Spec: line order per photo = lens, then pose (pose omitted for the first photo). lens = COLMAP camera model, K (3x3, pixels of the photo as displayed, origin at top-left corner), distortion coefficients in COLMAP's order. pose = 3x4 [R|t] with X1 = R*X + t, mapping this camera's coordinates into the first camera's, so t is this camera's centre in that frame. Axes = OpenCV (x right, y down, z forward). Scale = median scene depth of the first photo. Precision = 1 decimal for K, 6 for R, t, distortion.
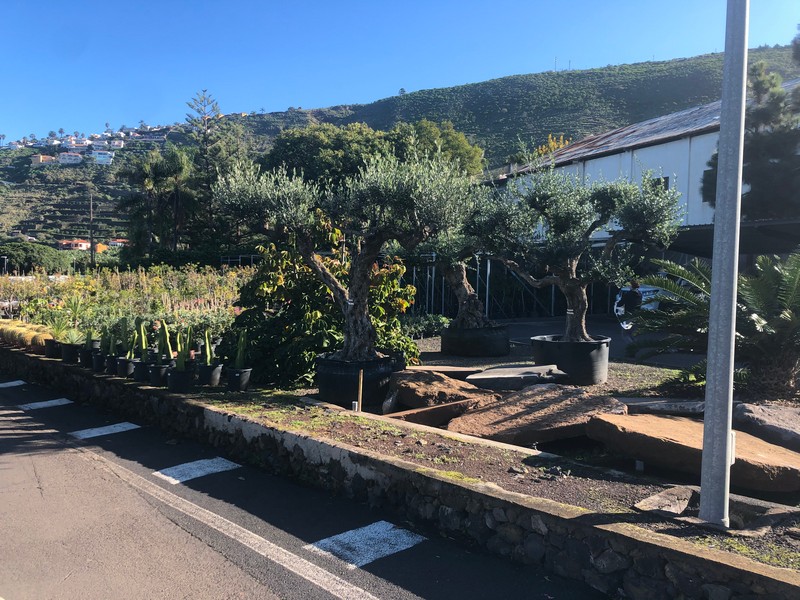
lens RADIAL K [[653.9, 0, 400.0], [0, 653.9, 300.0], [0, 0, 1]] dist [0.004358, 0.008359]
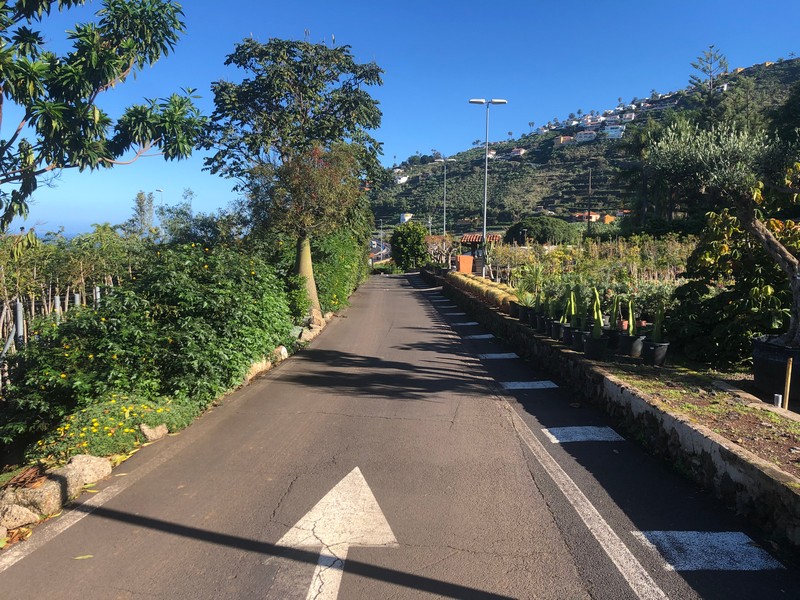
lens RADIAL K [[649.8, 0, 400.0], [0, 649.8, 300.0], [0, 0, 1]] dist [0.001003, -0.010647]
pose [[0.728248, 0.056406, -0.682988, 0.096687], [-0.024874, 0.998126, 0.055910, -0.000206], [0.684862, -0.023727, 0.728287, 0.040952]]
